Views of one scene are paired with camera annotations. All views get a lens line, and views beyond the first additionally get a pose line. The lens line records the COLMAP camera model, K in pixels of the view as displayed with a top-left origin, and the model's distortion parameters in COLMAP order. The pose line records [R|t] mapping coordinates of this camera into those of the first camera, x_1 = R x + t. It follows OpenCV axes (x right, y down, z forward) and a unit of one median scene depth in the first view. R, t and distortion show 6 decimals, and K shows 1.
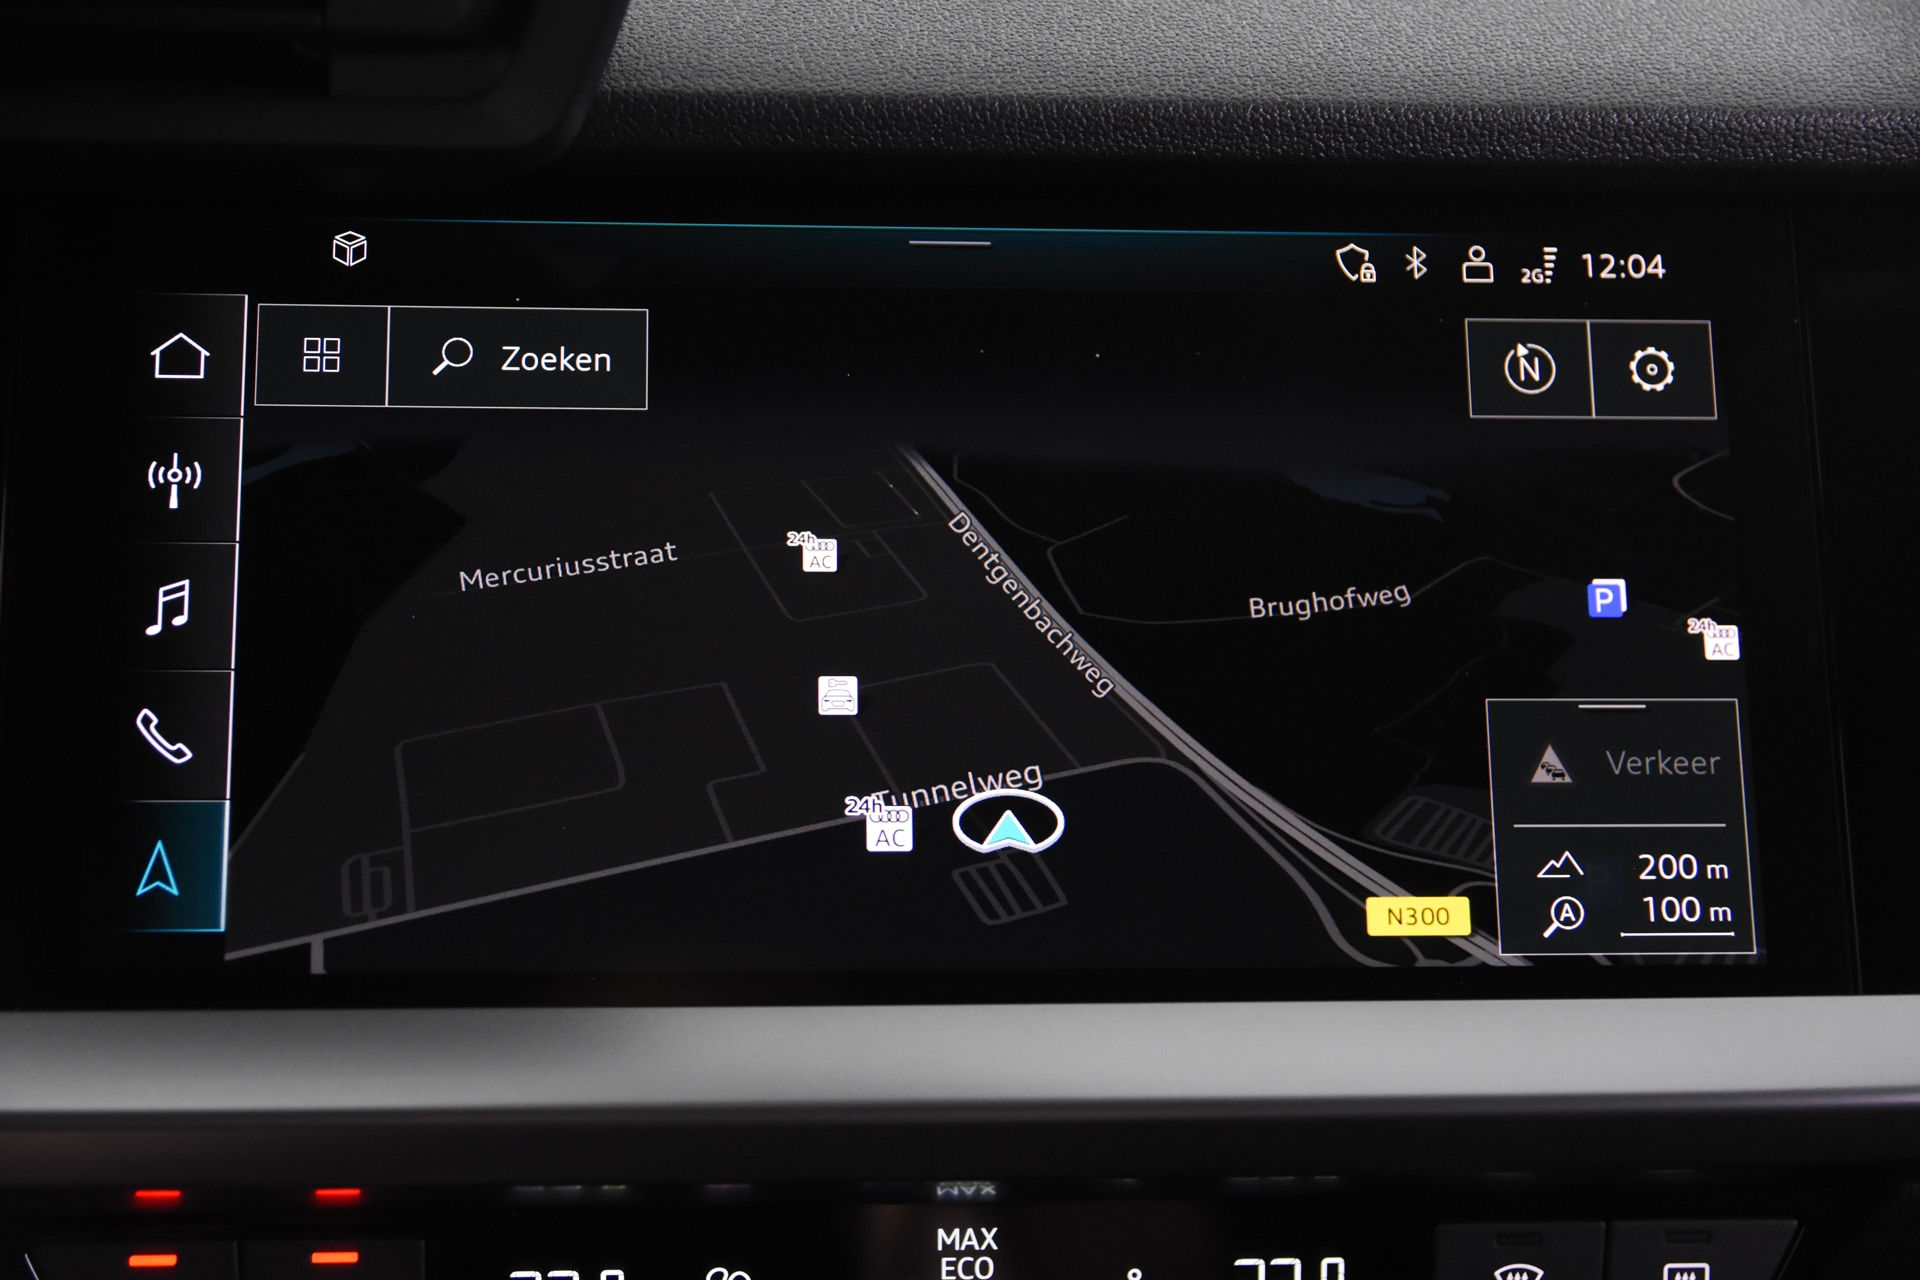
lens RADIAL K [[3082.2, 0, 1002.8], [0, 3082.2, 612.0], [0, 0, 1]] dist [-0.045072, 0.000000]
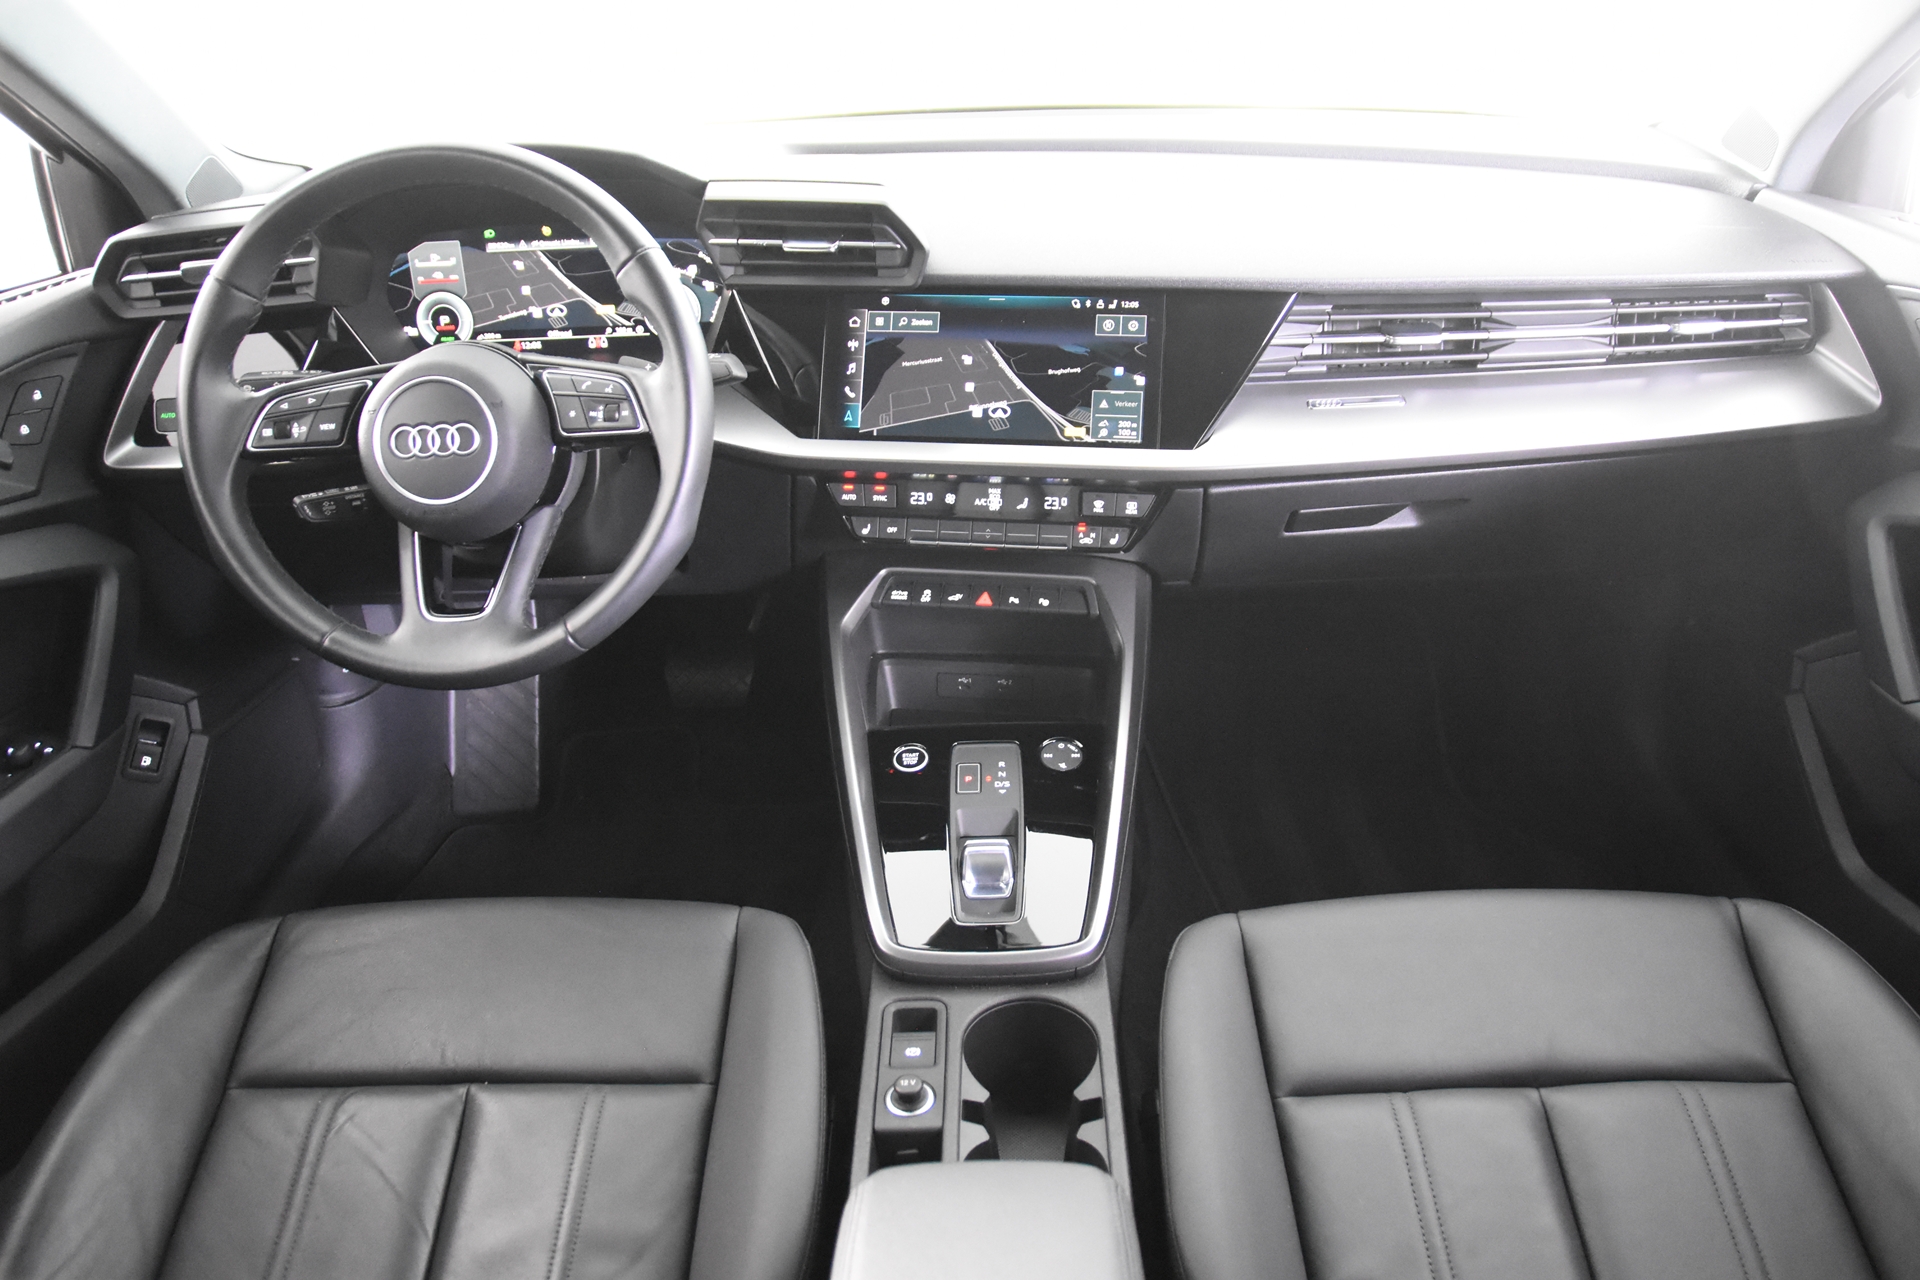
lens RADIAL K [[1434.8, 0, 953.6], [0, 1434.8, 632.2], [0, 0, 1]] dist [-0.119261, 0.106381]
pose [[0.957000, 0.069792, -0.281569, 0.643234], [-0.013936, 0.980568, 0.195685, -0.040462], [0.289754, -0.183346, 0.939376, -1.408667]]
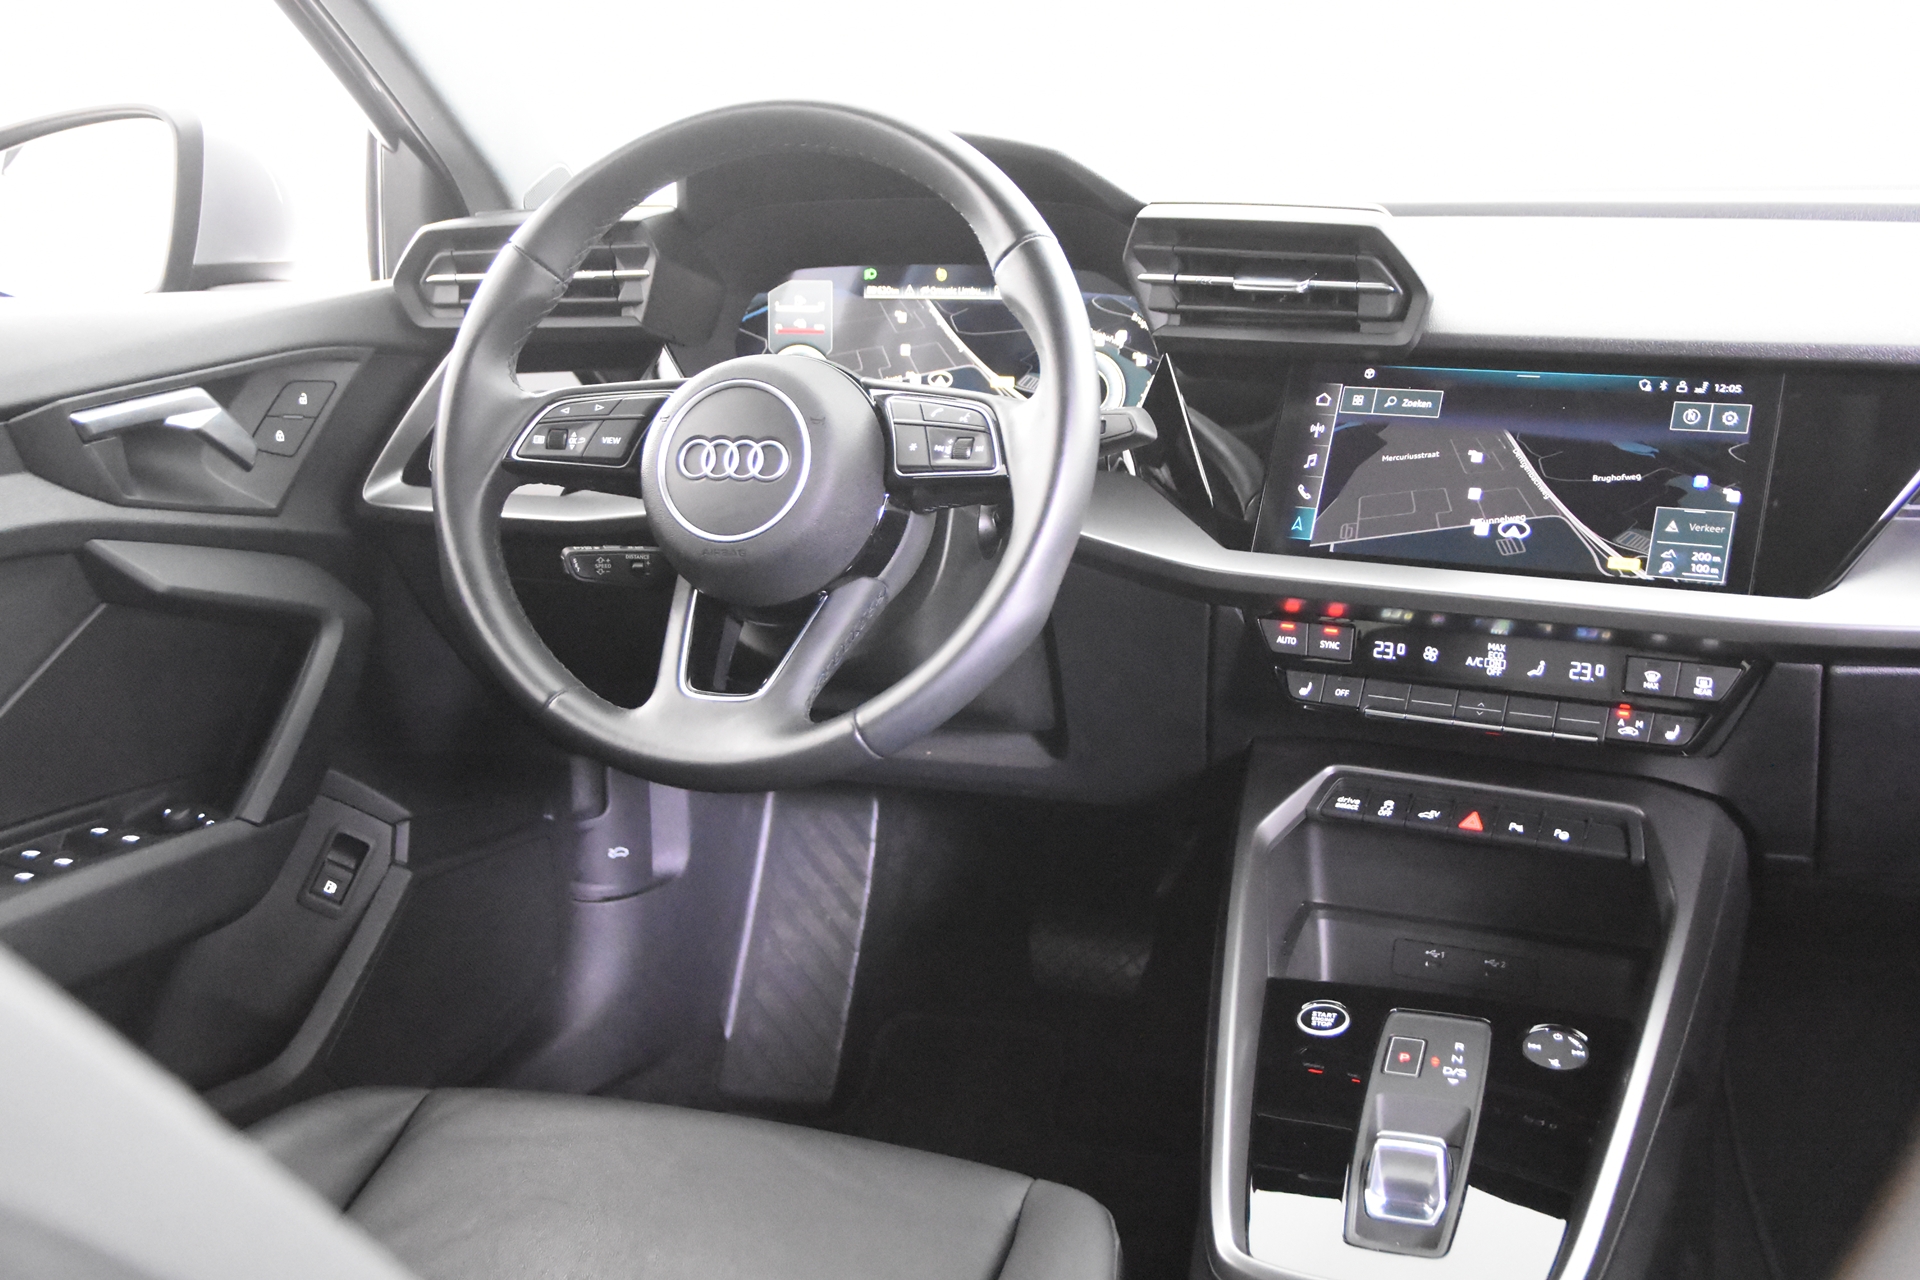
lens RADIAL K [[1994.0, 0, 959.2], [0, 1994.0, 657.3], [0, 0, 1]] dist [-0.006186, 0.000000]
pose [[0.819036, 0.098688, -0.565191, 0.813532], [-0.121547, 0.992582, -0.002822, 0.304177], [0.560720, 0.071008, 0.824955, -1.320912]]
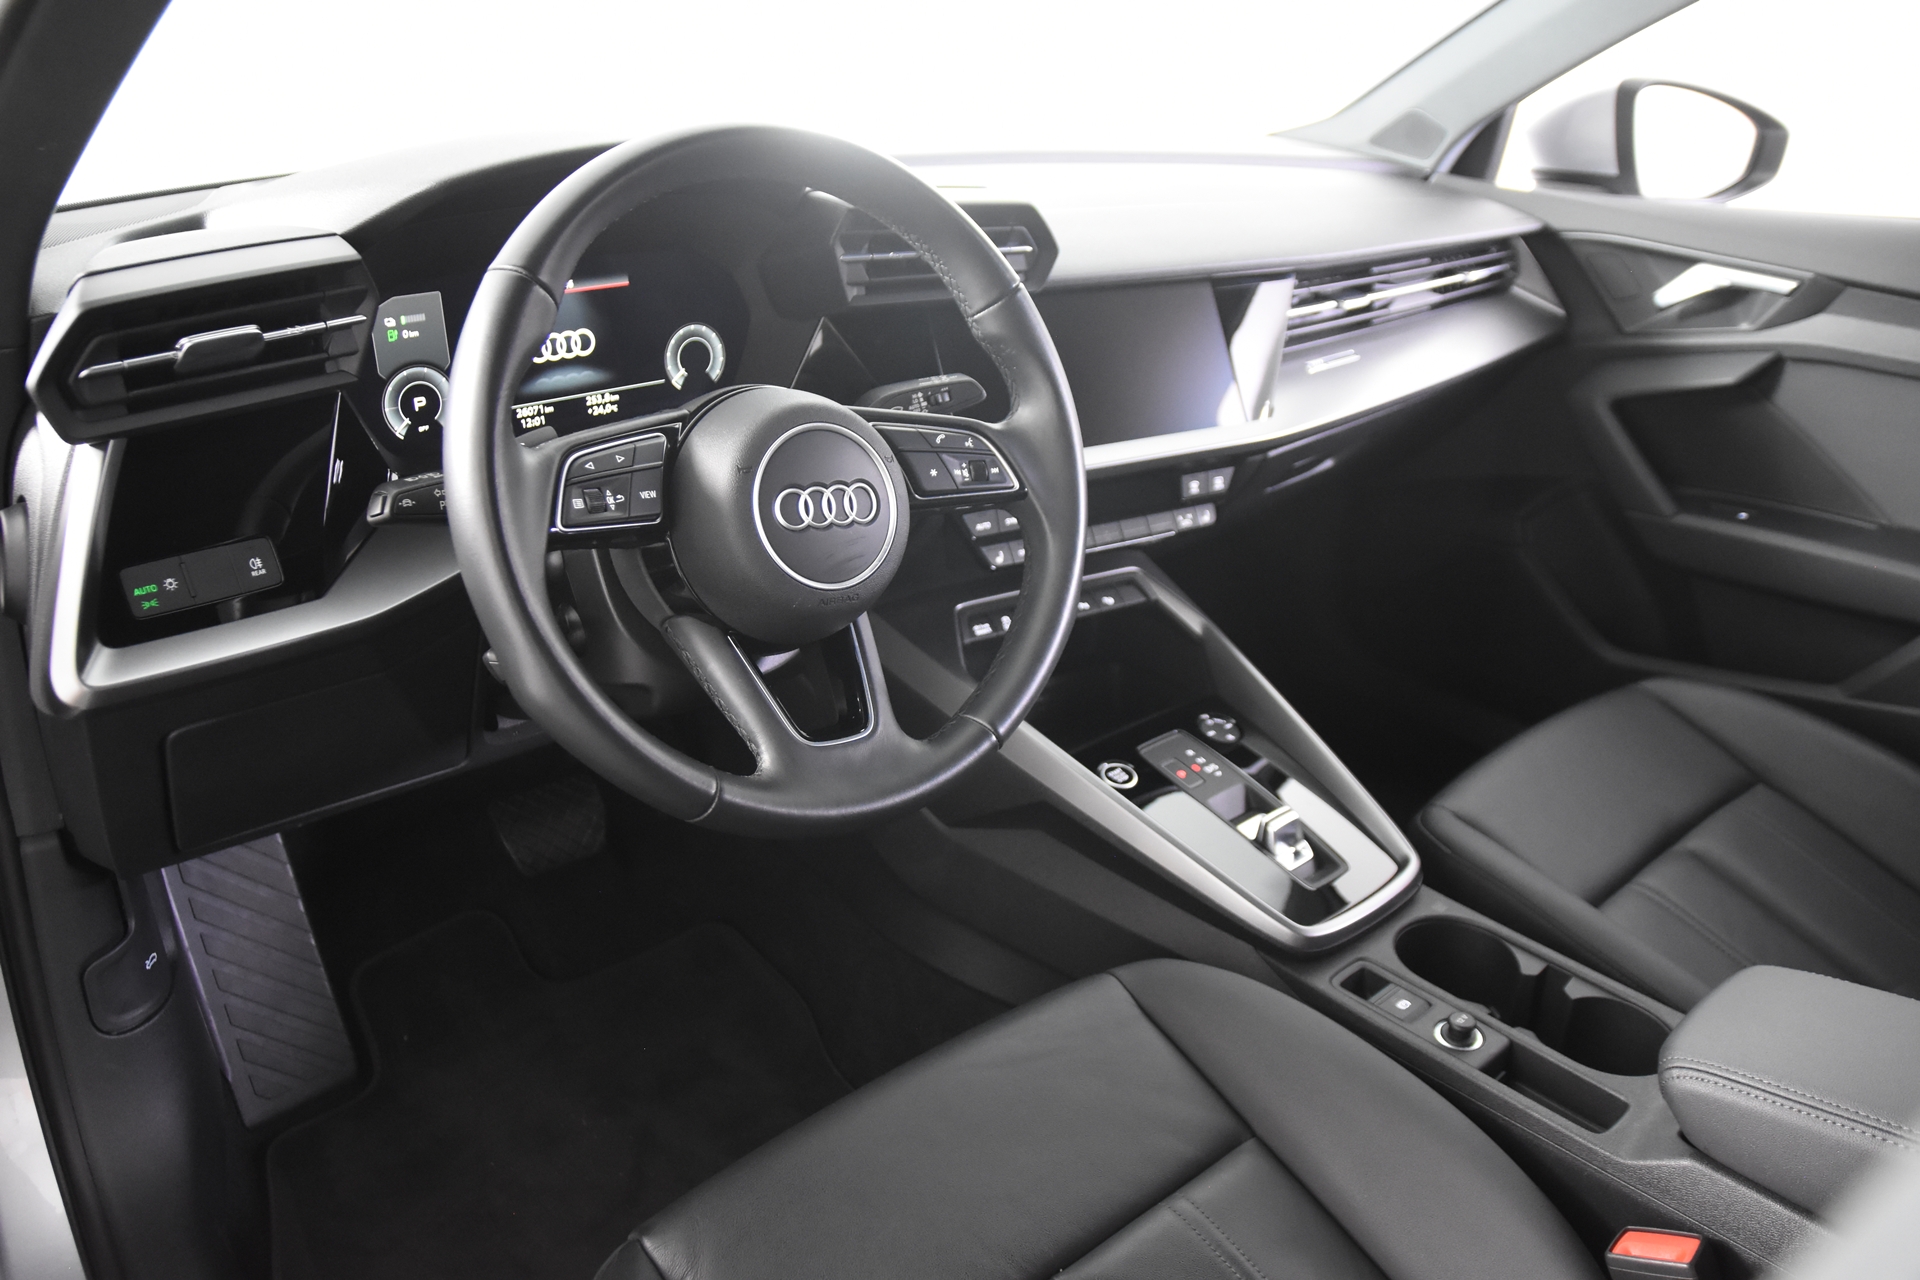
lens RADIAL K [[1434.8, 0, 951.7], [0, 1434.8, 641.0], [0, 0, 1]] dist [-0.119261, 0.106381]
pose [[0.906290, -0.186724, 0.379172, -1.248692], [0.123324, 0.974907, 0.185328, -0.033702], [-0.404263, -0.121200, 0.906577, -1.159976]]
